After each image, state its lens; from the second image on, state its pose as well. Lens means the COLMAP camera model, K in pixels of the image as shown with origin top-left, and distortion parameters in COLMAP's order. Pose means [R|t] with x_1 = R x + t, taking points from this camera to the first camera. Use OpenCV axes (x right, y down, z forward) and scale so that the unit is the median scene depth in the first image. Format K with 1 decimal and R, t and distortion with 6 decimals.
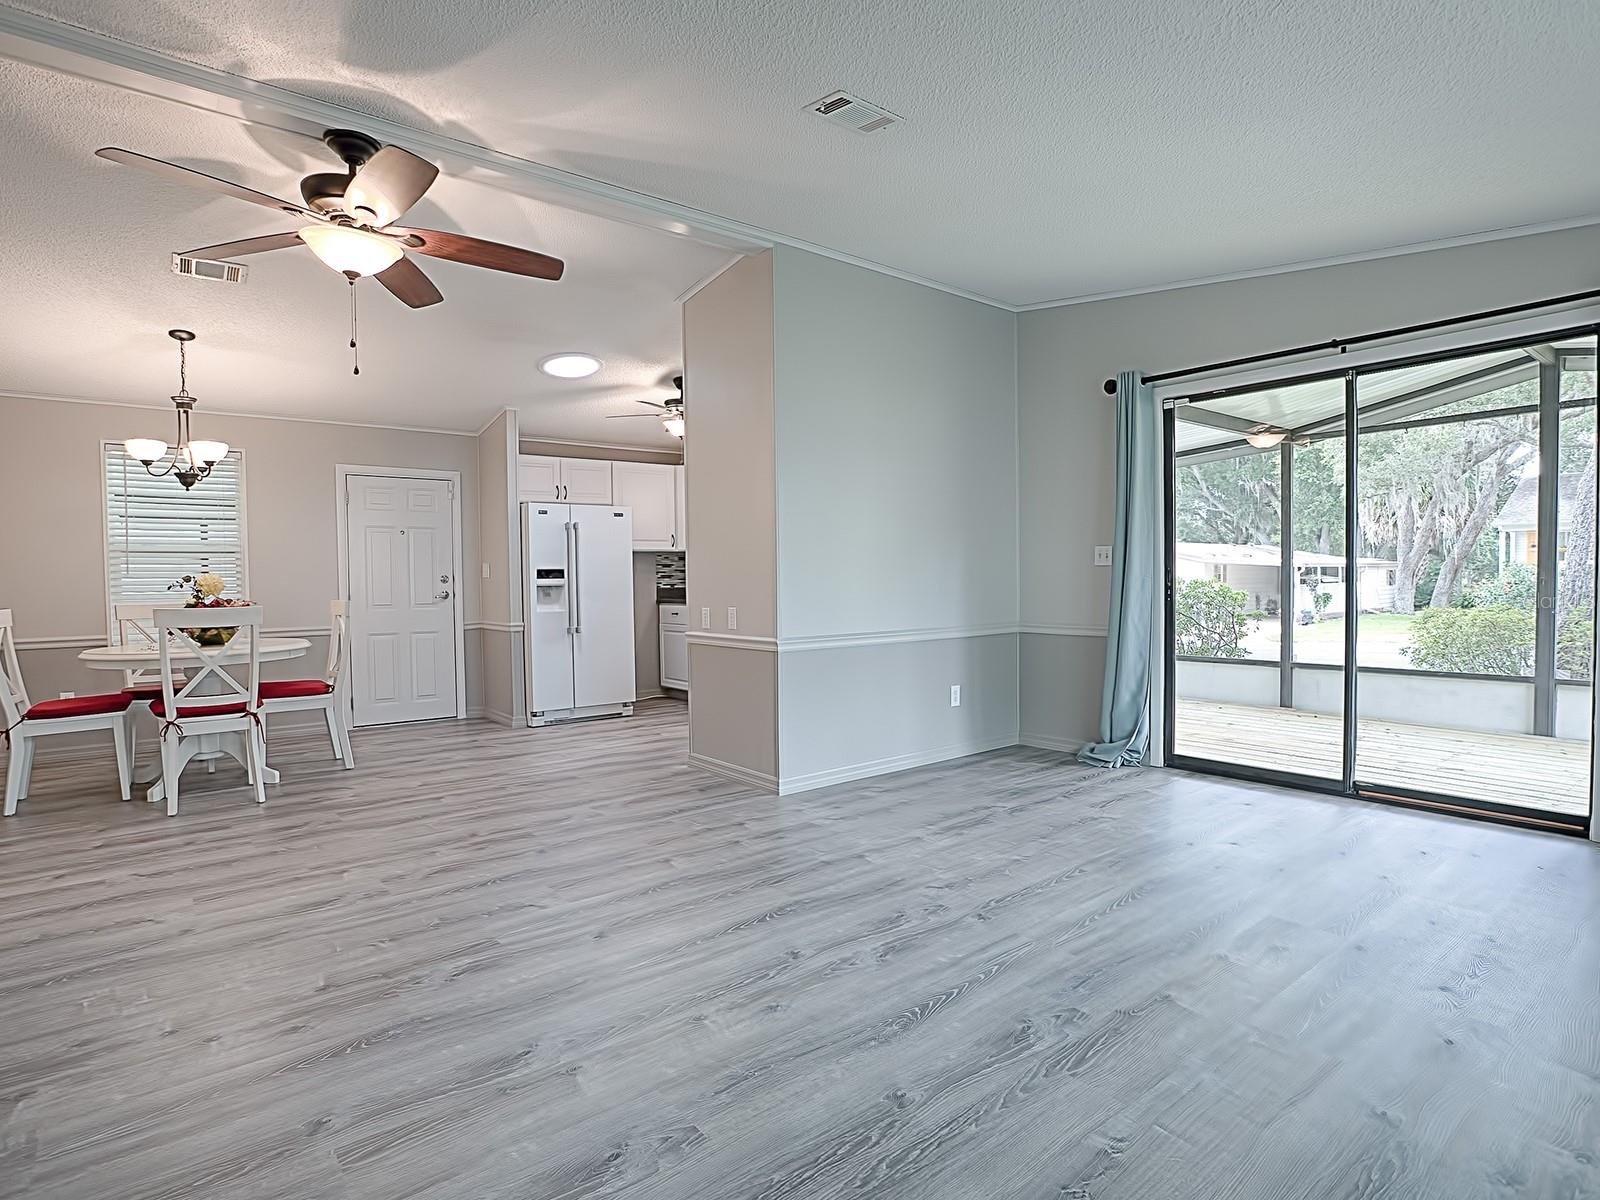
lens RADIAL K [[845.4, 0, 791.7], [0, 845.4, 607.0], [0, 0, 1]] dist [-0.075237, 0.039015]
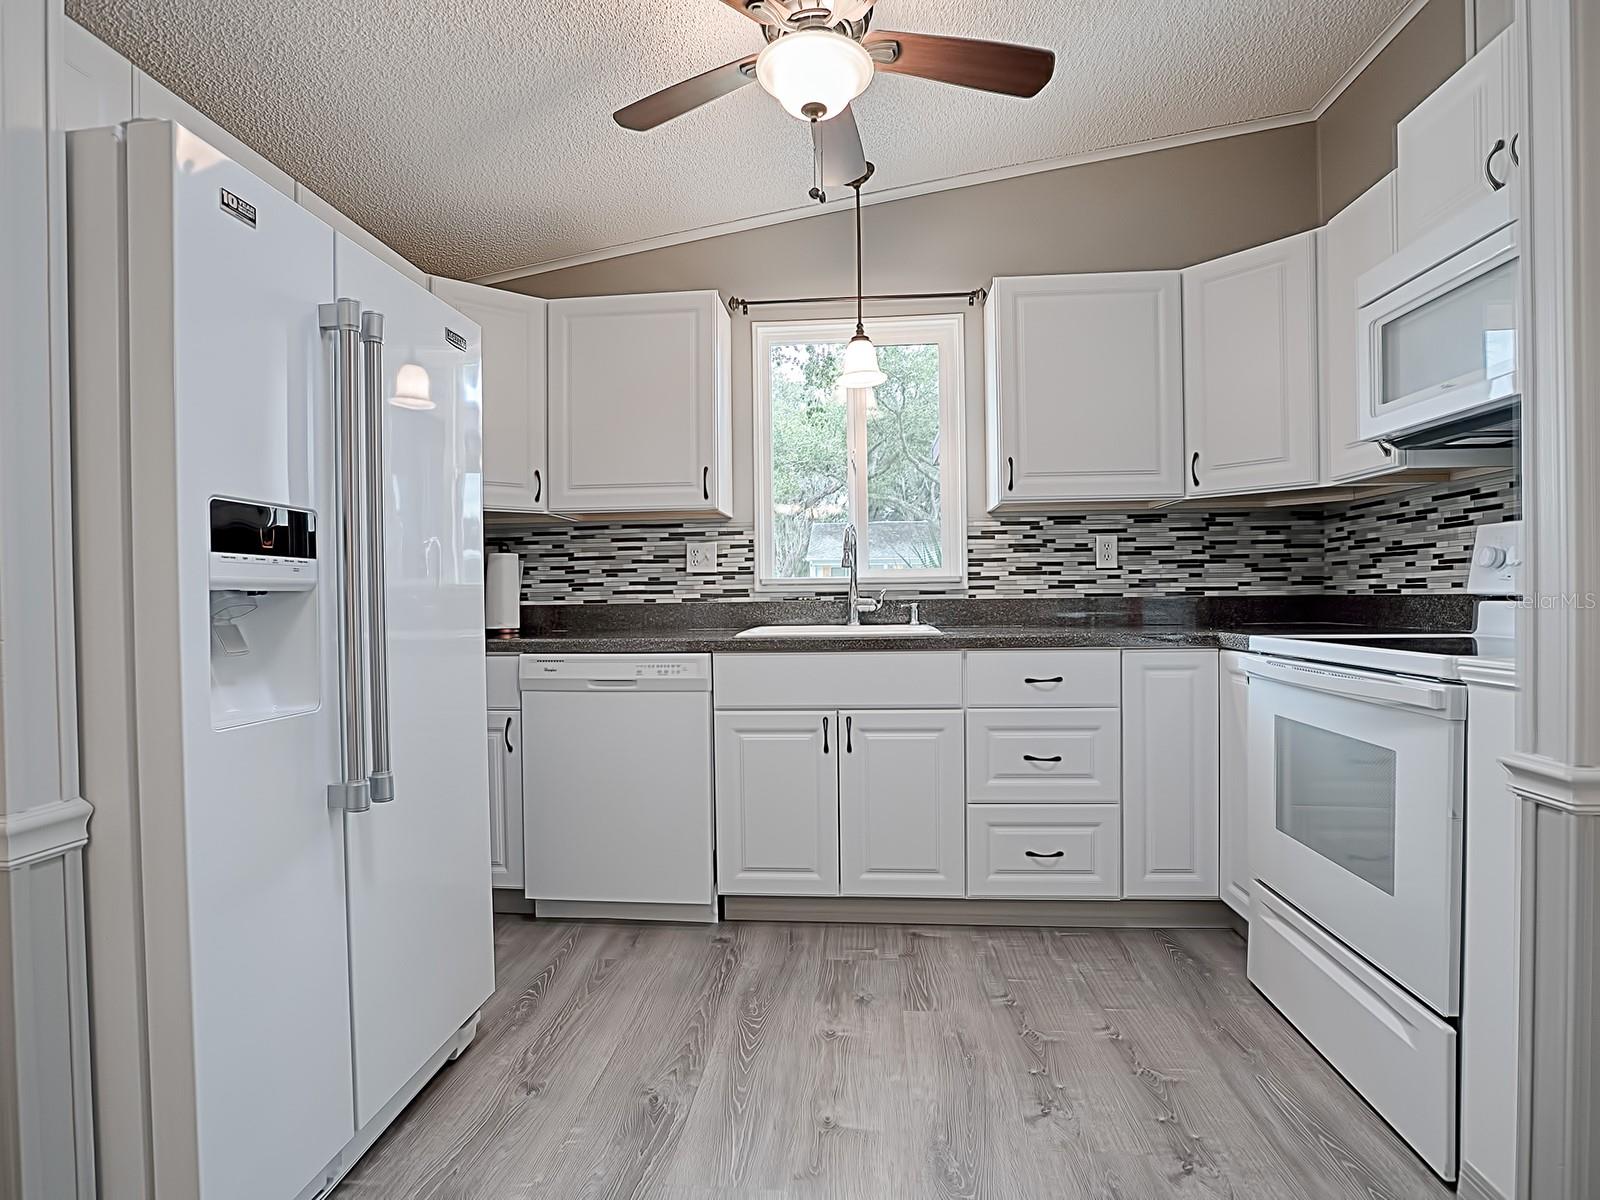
lens RADIAL K [[845.4, 0, 791.7], [0, 845.4, 607.0], [0, 0, 1]] dist [-0.075237, 0.039015]
pose [[0.696530, -0.005066, 0.717510, -0.516044], [0.028413, 0.999386, -0.020526, -0.021220], [-0.716965, 0.034684, 0.696246, 1.175158]]
